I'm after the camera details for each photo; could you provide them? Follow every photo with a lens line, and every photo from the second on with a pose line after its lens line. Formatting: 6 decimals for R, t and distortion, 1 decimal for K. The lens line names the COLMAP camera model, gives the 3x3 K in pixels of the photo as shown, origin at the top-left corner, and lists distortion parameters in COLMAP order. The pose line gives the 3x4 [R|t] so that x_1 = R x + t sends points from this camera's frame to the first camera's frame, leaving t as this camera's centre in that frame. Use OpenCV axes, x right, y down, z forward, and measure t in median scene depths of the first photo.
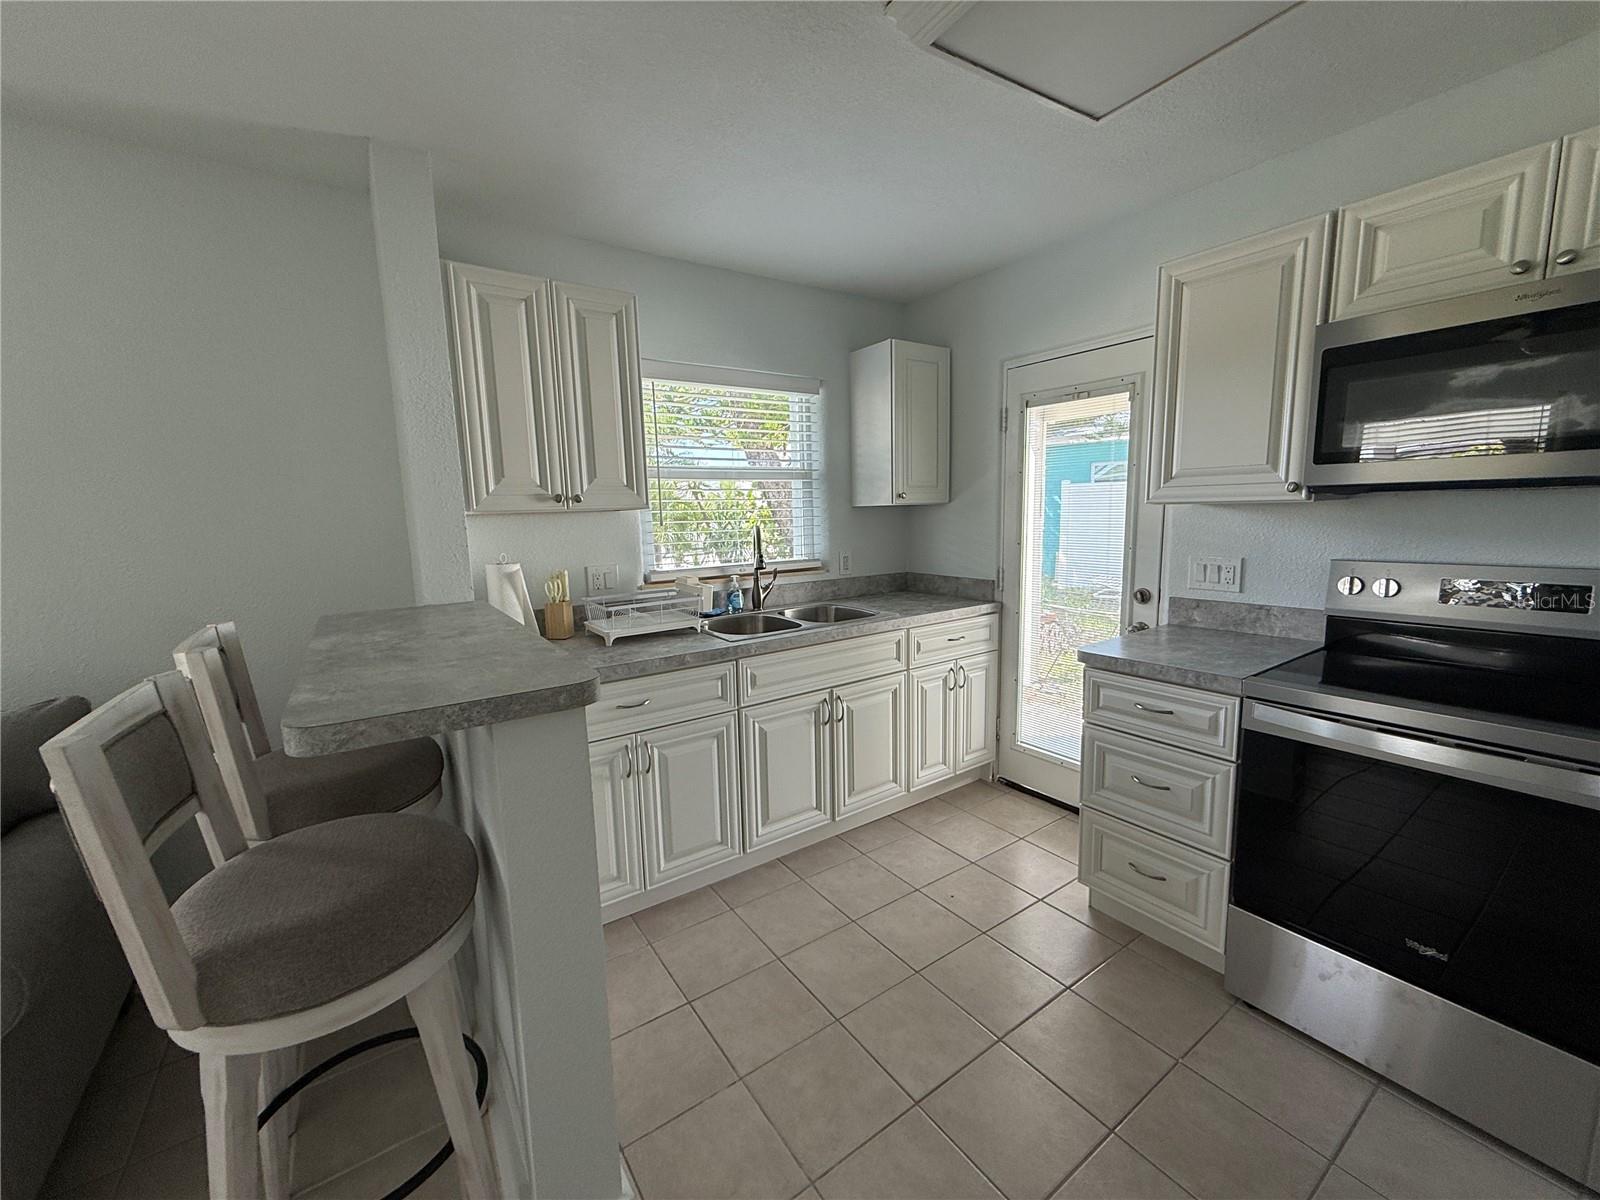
lens RADIAL K [[628.6, 0, 800.0], [0, 628.6, 600.0], [0, 0, 1]] dist [0.000394, 0.000061]
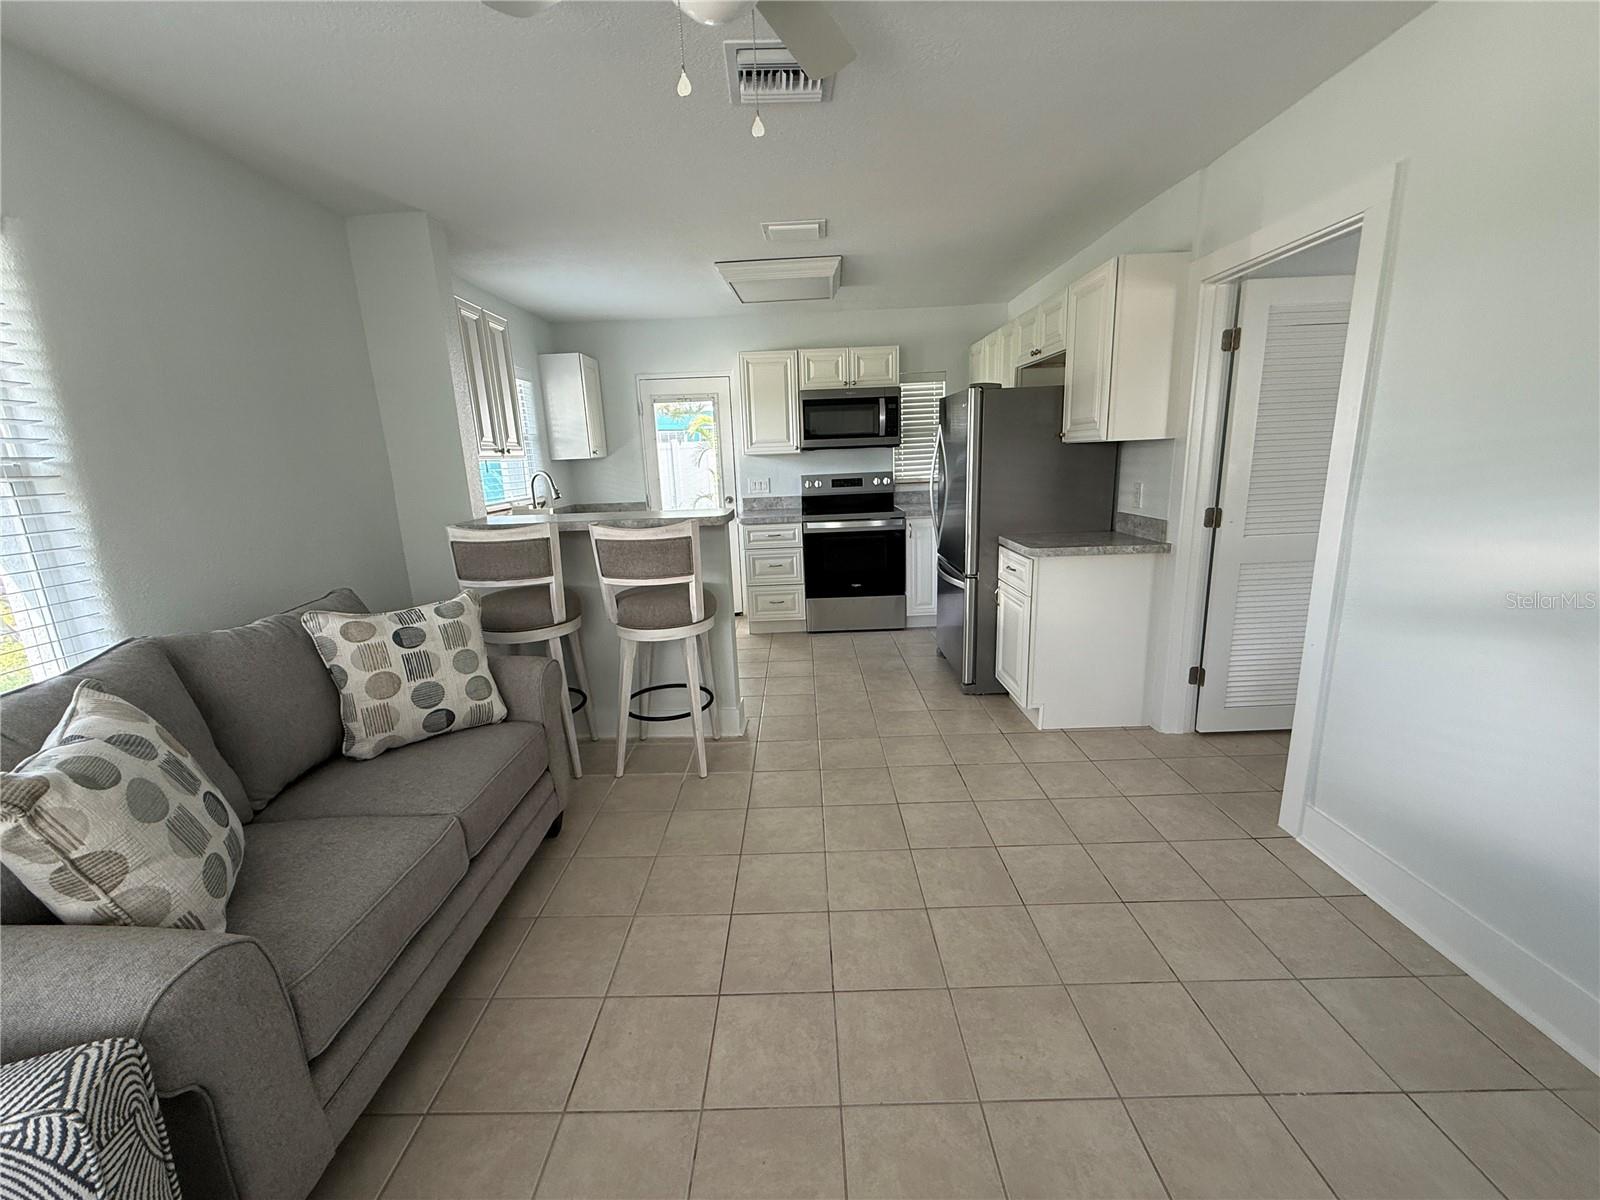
lens RADIAL K [[636.1, 0, 796.6], [0, 636.1, 600.6], [0, 0, 1]] dist [0.000356, 0.000025]
pose [[0.572051, -0.181127, 0.799969, -1.357948], [0.138611, 0.982633, 0.123365, 0.116120], [-0.808421, 0.040313, 0.587222, -0.527159]]
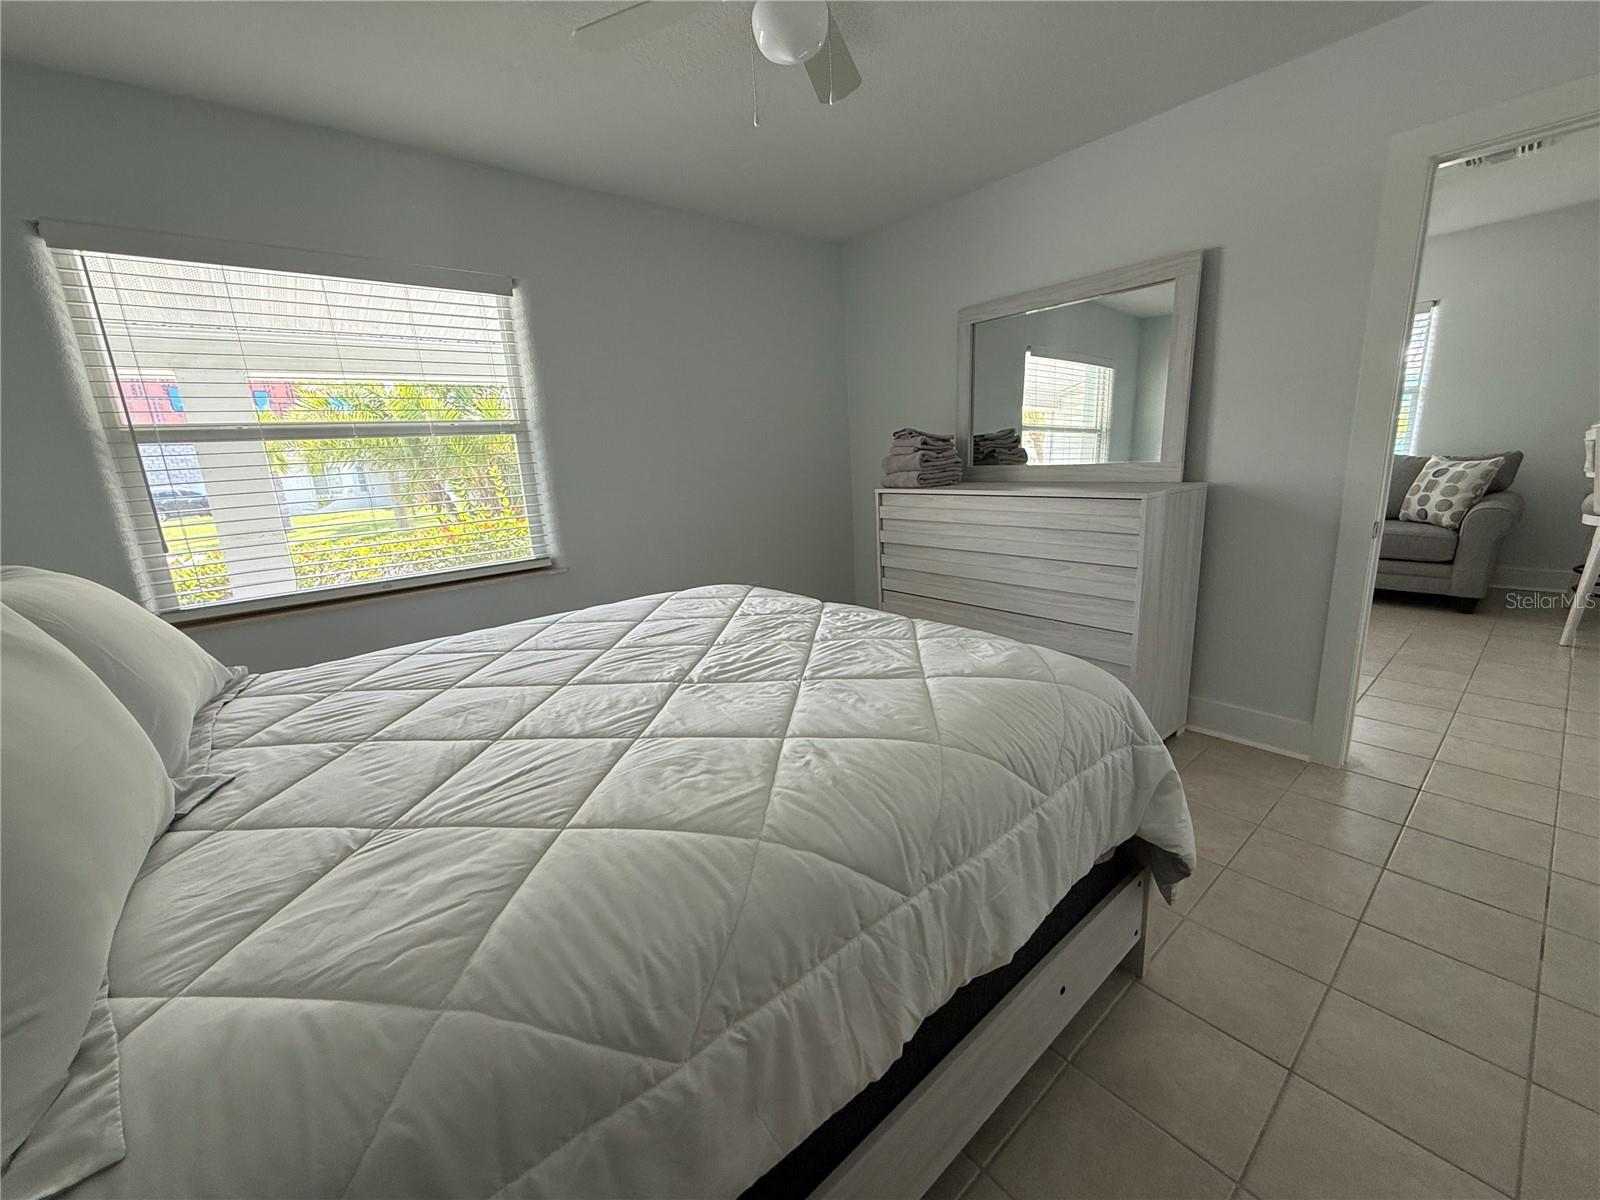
lens RADIAL K [[636.1, 0, 796.6], [0, 636.1, 600.6], [0, 0, 1]] dist [0.000356, 0.000025]
pose [[0.093778, 0.250407, -0.963588, 0.975991], [-0.082312, 0.966490, 0.243151, 0.281538], [0.992185, 0.056513, 0.111247, -1.737937]]
